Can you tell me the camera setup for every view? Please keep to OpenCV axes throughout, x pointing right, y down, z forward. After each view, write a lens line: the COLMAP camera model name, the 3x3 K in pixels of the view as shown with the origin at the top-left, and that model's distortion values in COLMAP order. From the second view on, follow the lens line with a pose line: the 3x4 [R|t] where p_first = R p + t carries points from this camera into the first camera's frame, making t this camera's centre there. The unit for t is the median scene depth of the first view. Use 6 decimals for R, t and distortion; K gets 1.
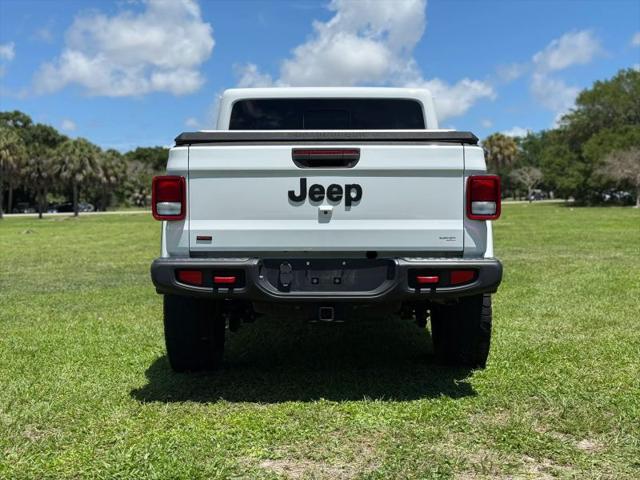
lens RADIAL K [[893.3, 0, 320.8], [0, 893.3, 246.8], [0, 0, 1]] dist [0.198735, -0.419915]
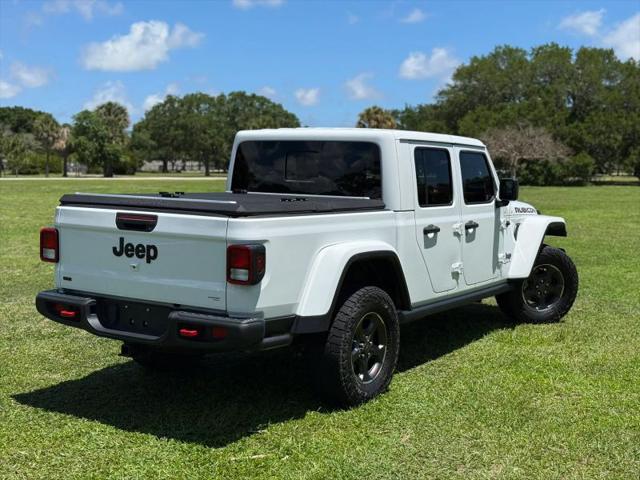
lens RADIAL K [[893.3, 0, 320.8], [0, 893.3, 246.8], [0, 0, 1]] dist [0.198735, -0.419915]
pose [[0.837478, 0.072587, -0.541629, 0.865147], [-0.036366, 0.996345, 0.077296, -0.166811], [0.545260, -0.045037, 0.837056, 0.118497]]
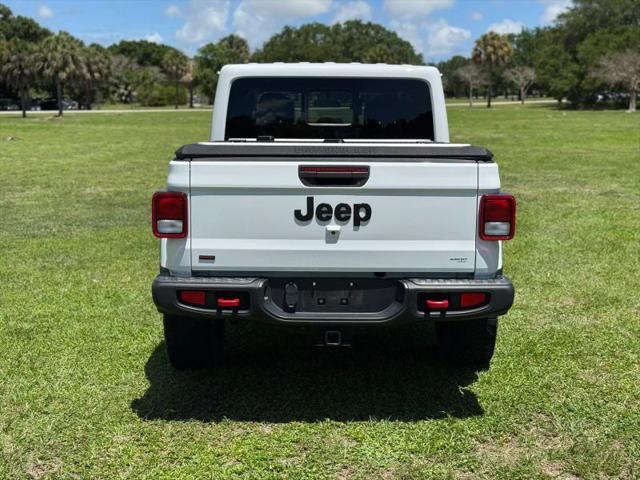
lens RADIAL K [[893.3, 0, 320.8], [0, 893.3, 246.8], [0, 0, 1]] dist [0.198735, -0.419915]
pose [[0.999878, 0.006981, 0.013957, -0.020986], [-0.008546, 0.993284, 0.115386, -0.132905], [-0.013058, -0.115491, 0.993223, 0.041733]]
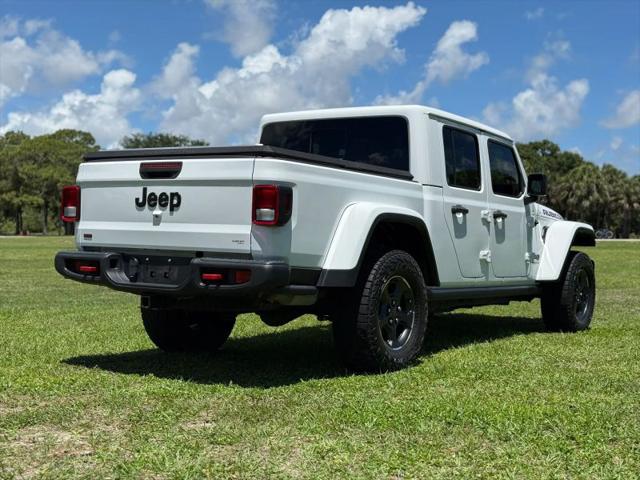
lens RADIAL K [[893.3, 0, 320.8], [0, 893.3, 246.8], [0, 0, 1]] dist [0.198735, -0.419915]
pose [[0.826984, 0.032651, -0.561276, 0.842081], [-0.049516, 0.998663, -0.014862, 0.008399], [0.560041, 0.040083, 0.827495, 0.140362]]
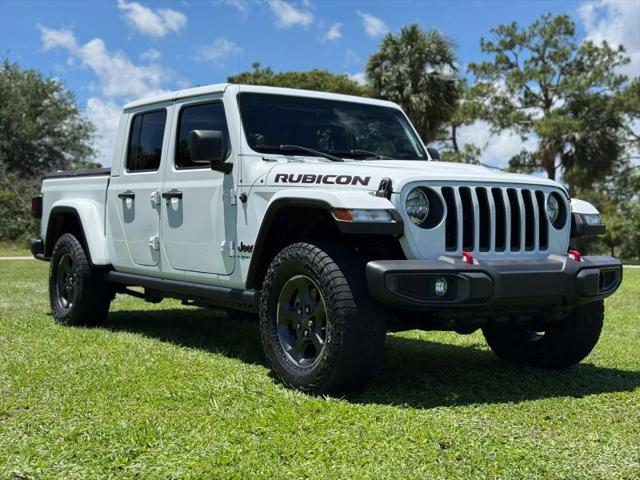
lens RADIAL K [[893.3, 0, 320.8], [0, 893.3, 246.8], [0, 0, 1]] dist [0.198735, -0.419915]
pose [[-0.829269, -0.000931, -0.558849, 0.765825], [-0.031822, 0.998455, 0.045556, -0.078240], [0.557943, 0.055561, -0.828018, 2.901042]]
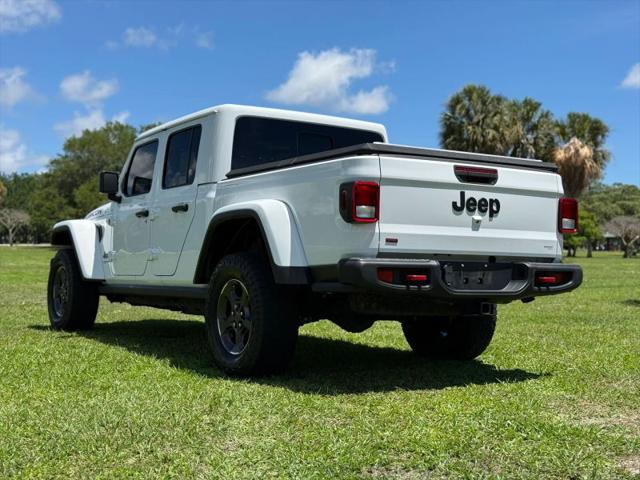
lens RADIAL K [[893.3, 0, 320.8], [0, 893.3, 246.8], [0, 0, 1]] dist [0.198735, -0.419915]
pose [[0.829853, 0.031043, 0.557118, -0.807142], [-0.002404, 0.998641, -0.052065, 0.055078], [-0.557978, 0.041867, 0.828799, 0.143016]]
